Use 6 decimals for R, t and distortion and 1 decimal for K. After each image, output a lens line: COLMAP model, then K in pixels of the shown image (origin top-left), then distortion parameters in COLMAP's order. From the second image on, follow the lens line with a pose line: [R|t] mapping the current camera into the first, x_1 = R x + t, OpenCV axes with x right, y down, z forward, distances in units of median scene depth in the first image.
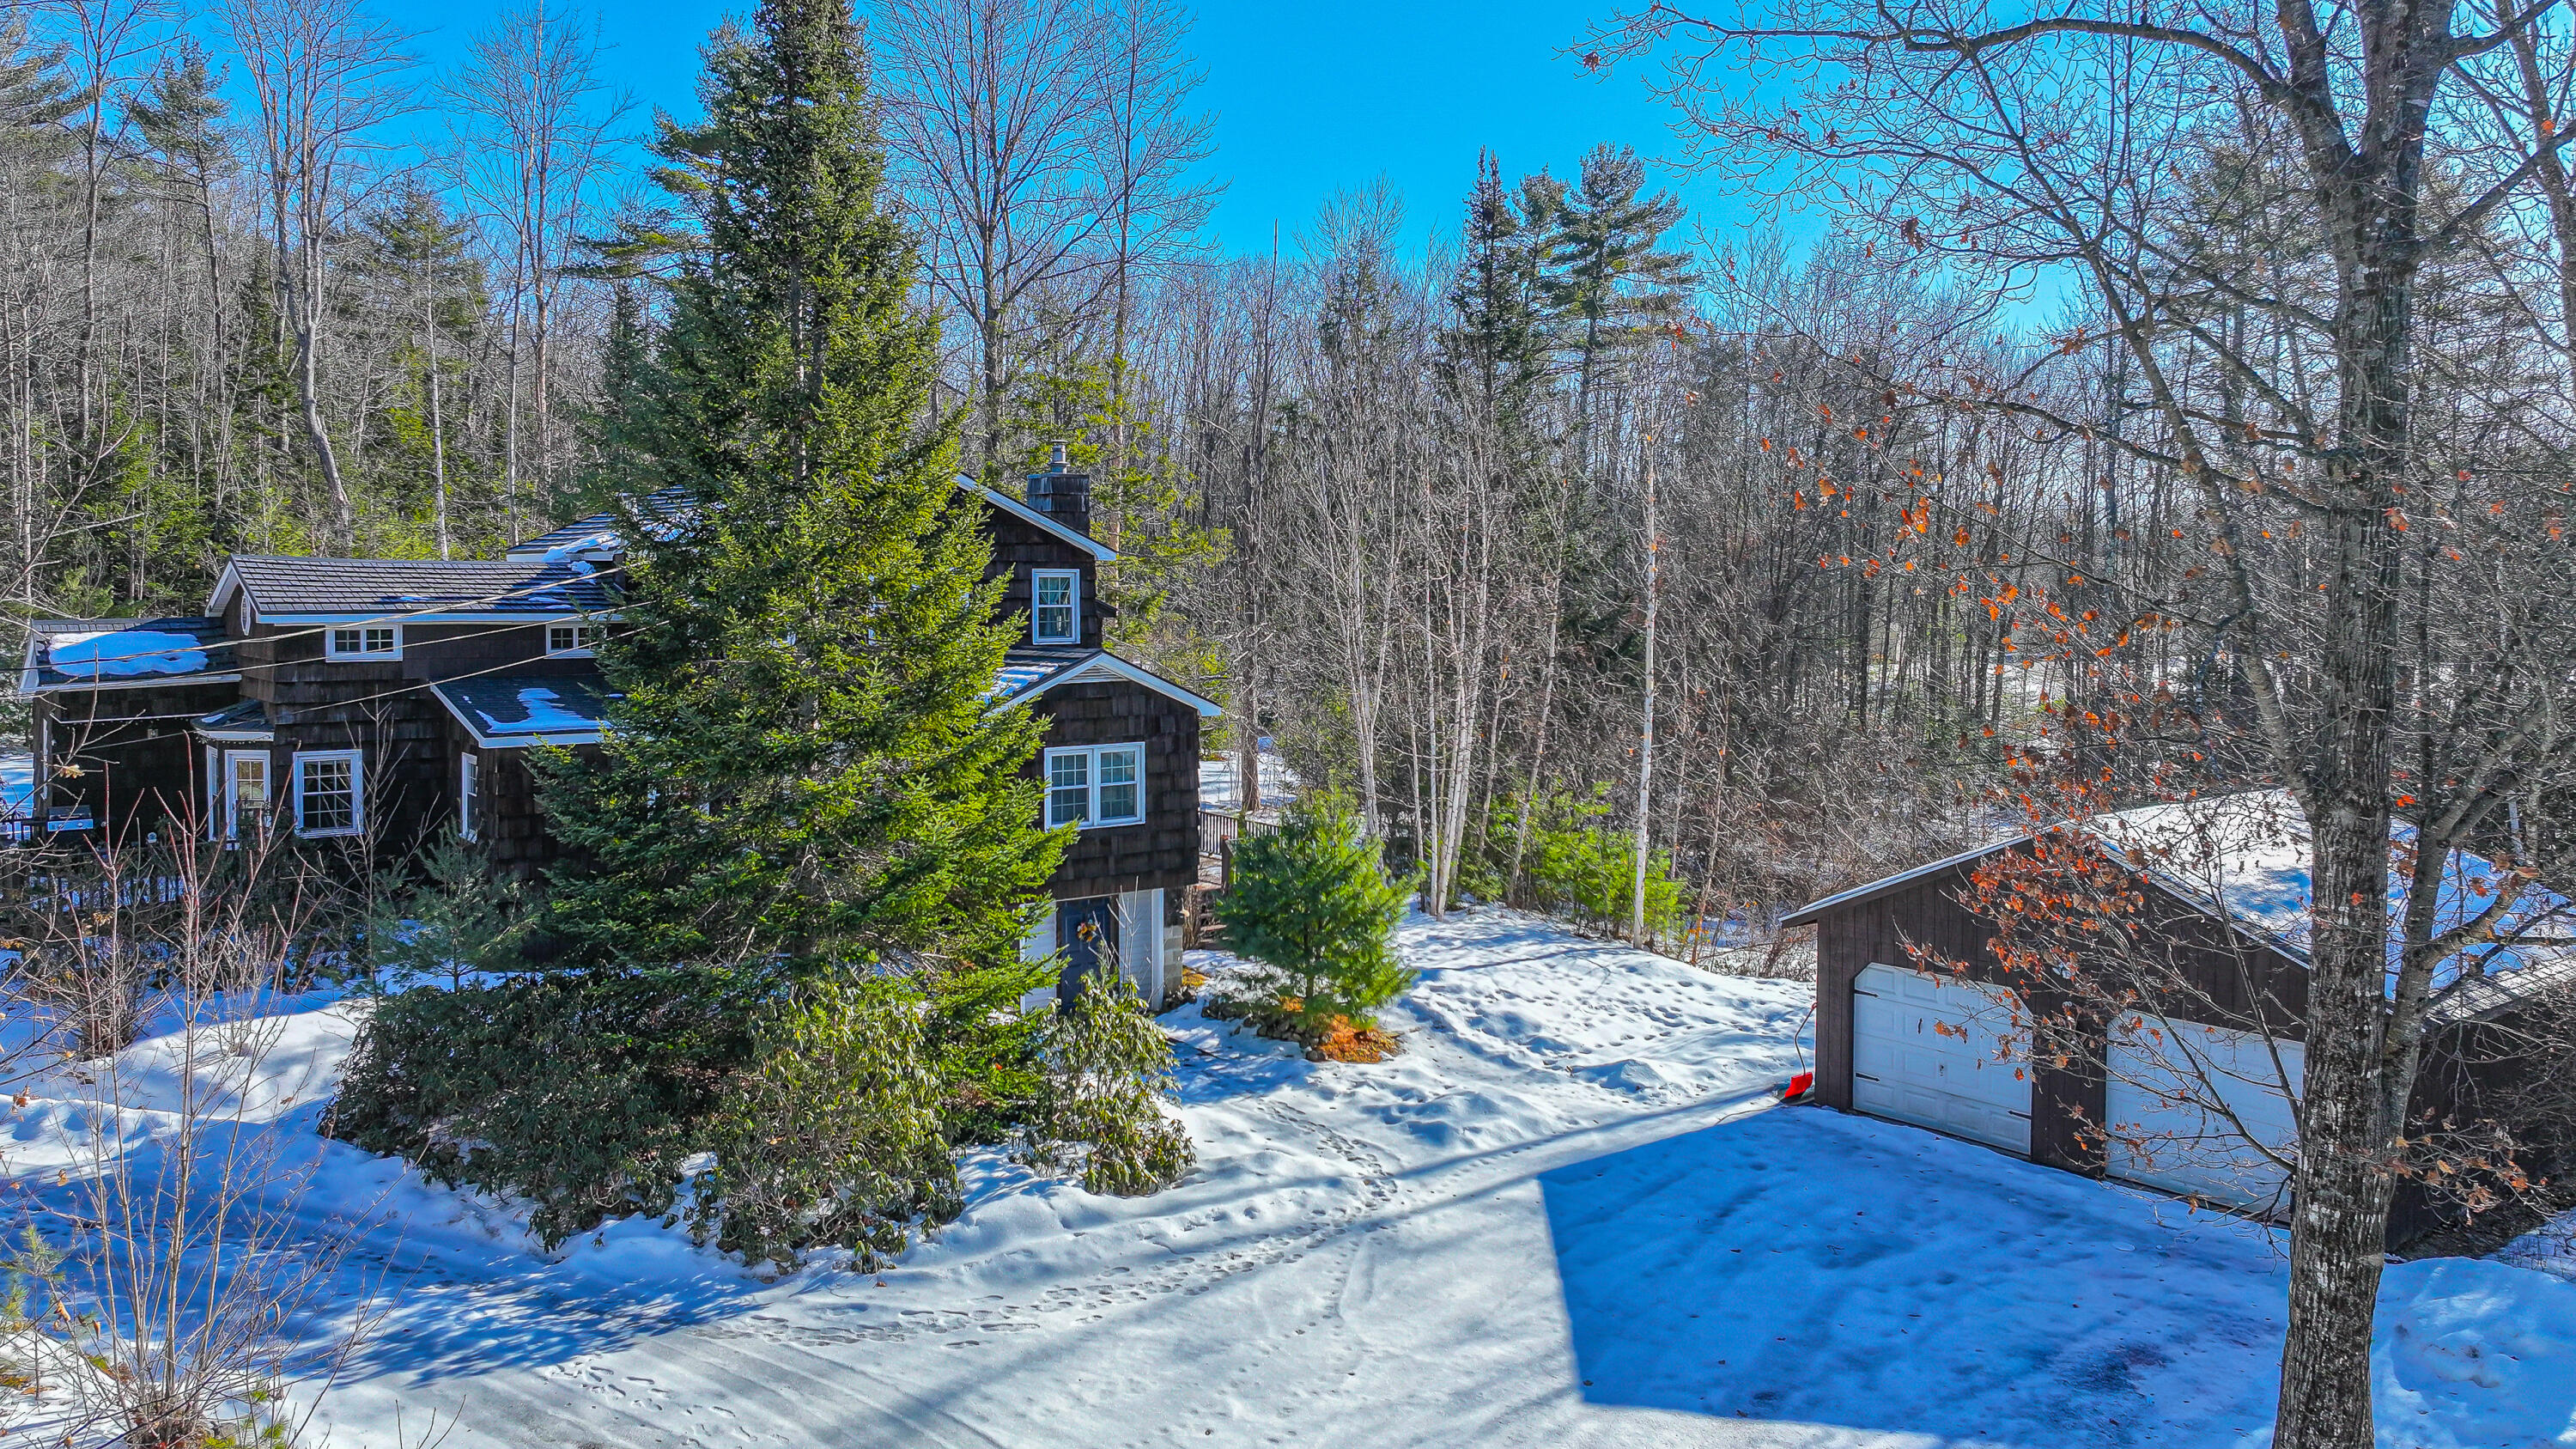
lens RADIAL K [[1872.2, 0, 1288.0], [0, 1872.2, 724.5], [0, 0, 1]] dist [-0.000258, -0.000084]
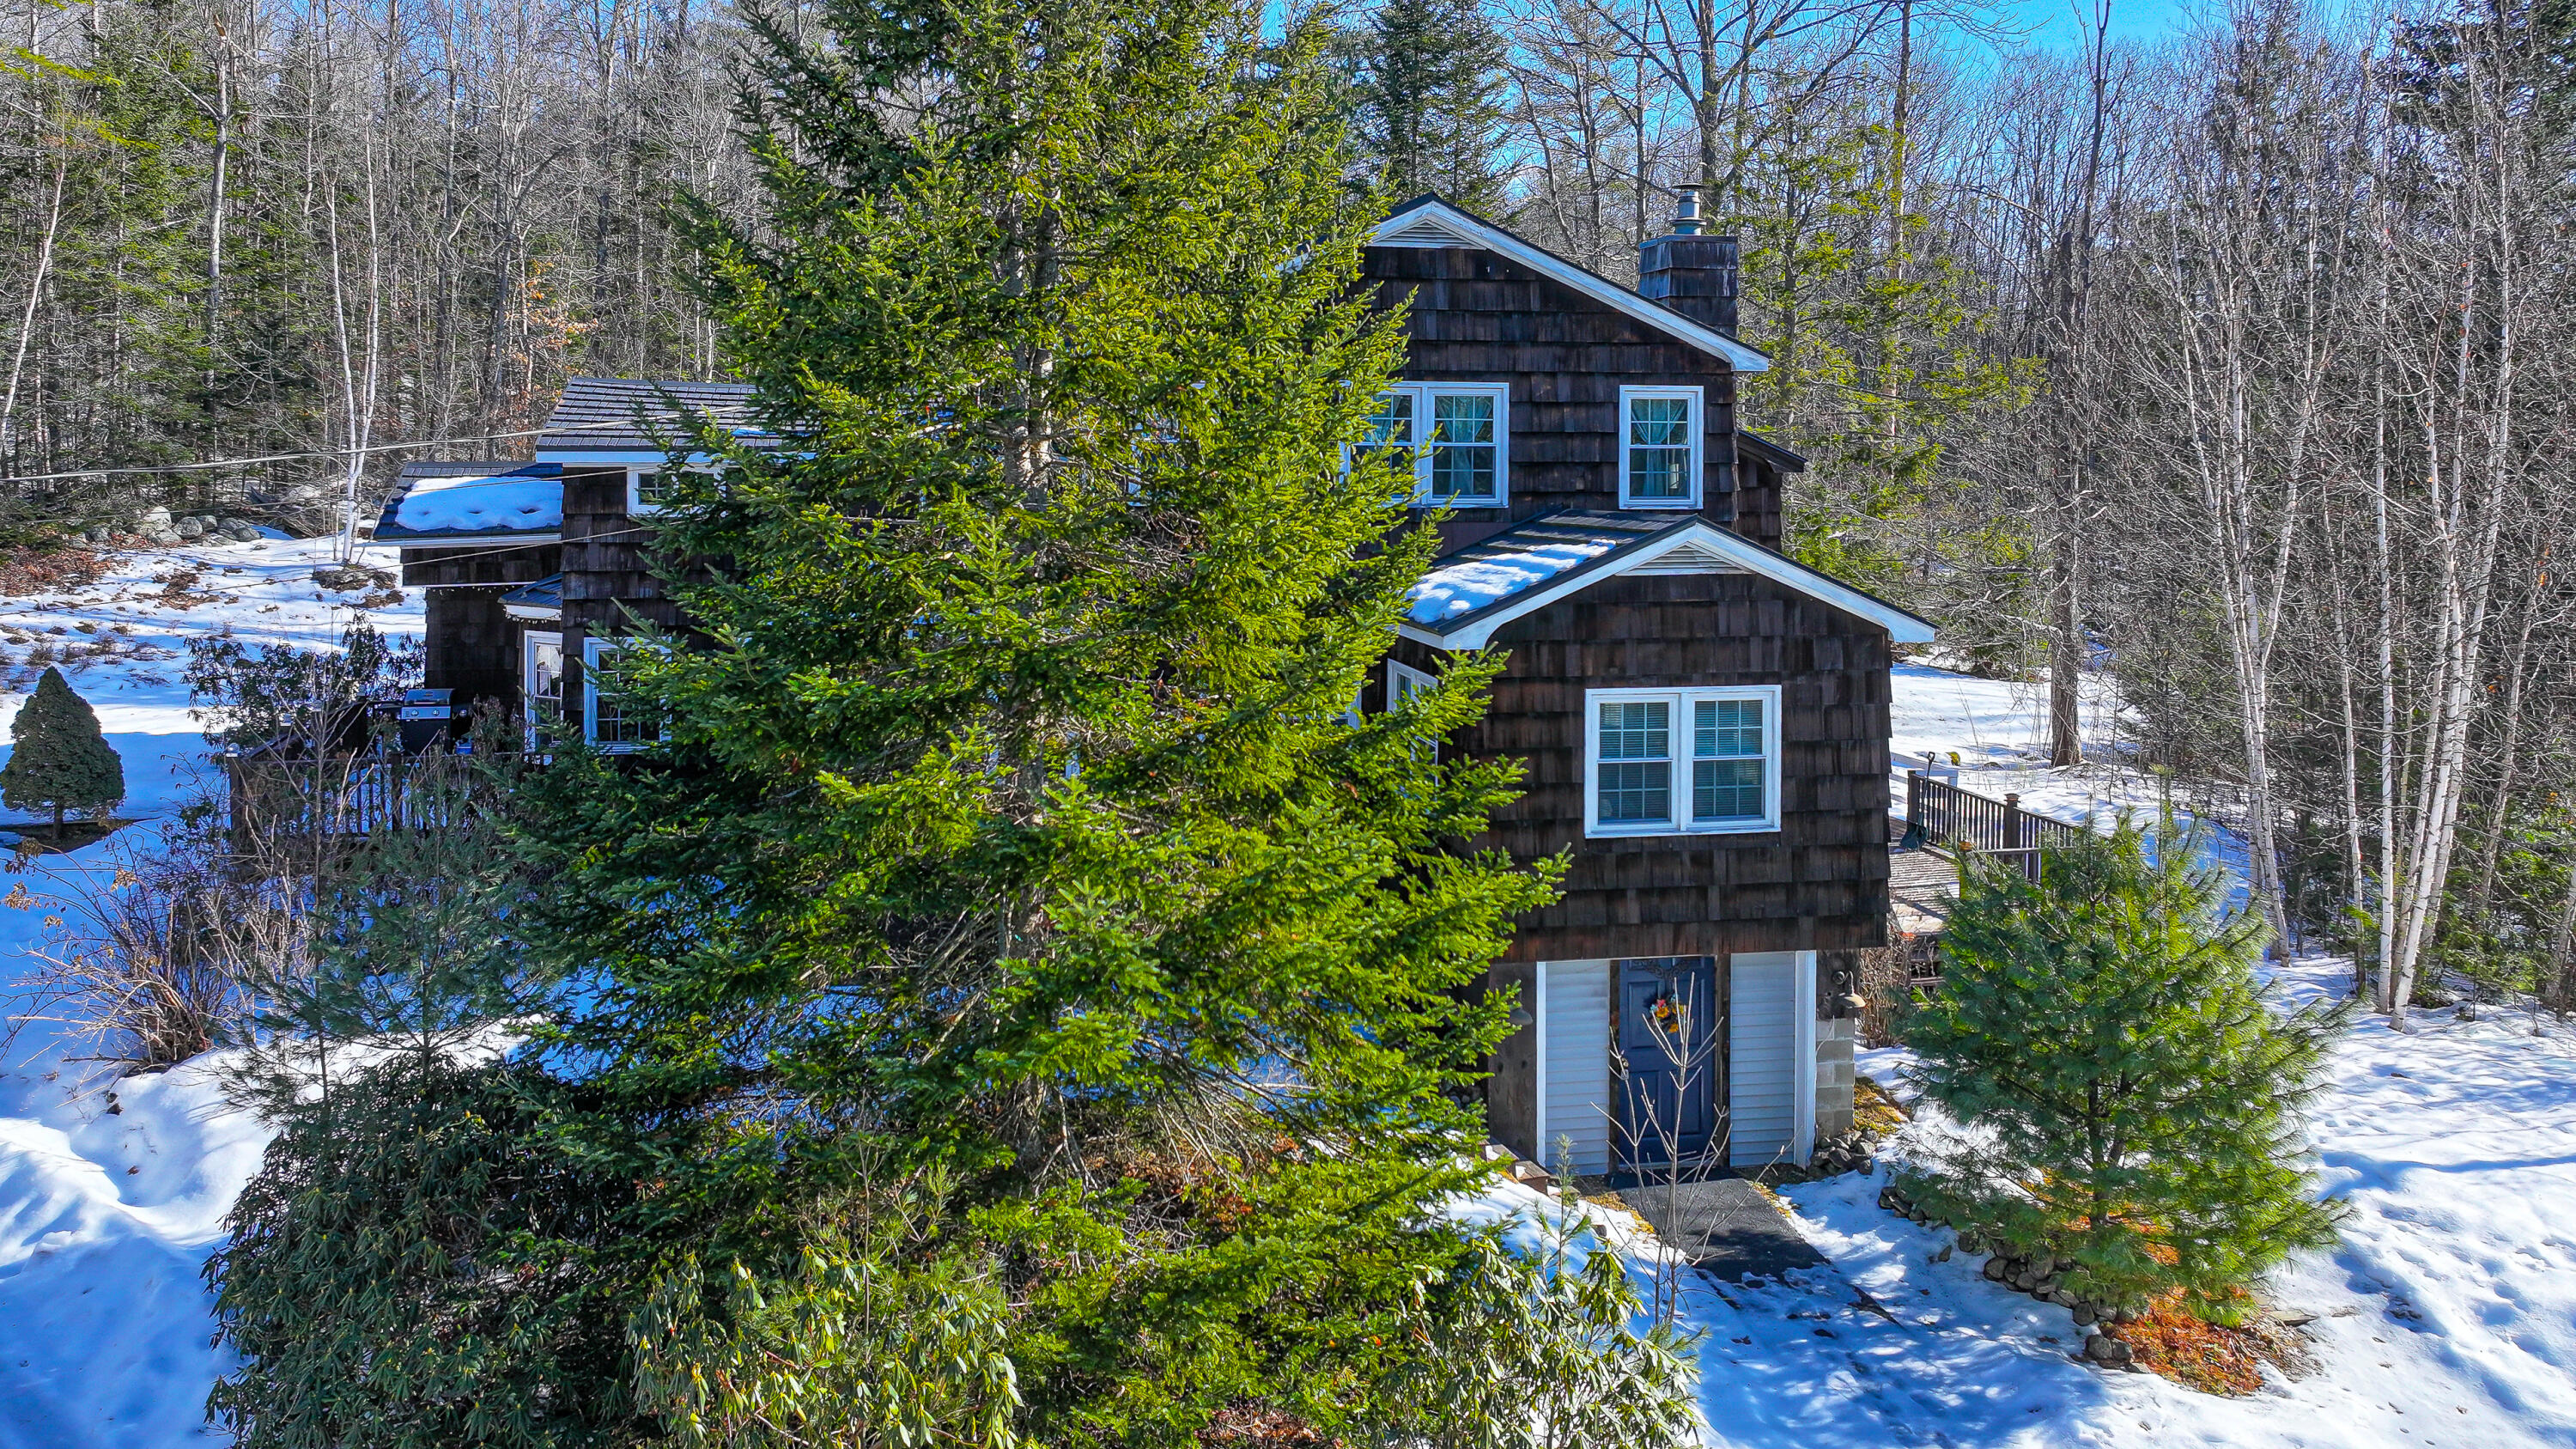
lens RADIAL K [[1862.1, 0, 1208.8], [0, 1862.1, 514.1], [0, 0, 1]] dist [-0.000958, 0.004367]
pose [[0.887290, 0.014382, -0.460988, 0.025403], [-0.036086, 0.998614, -0.038301, -0.013411], [0.459798, 0.050619, 0.886580, 0.414473]]
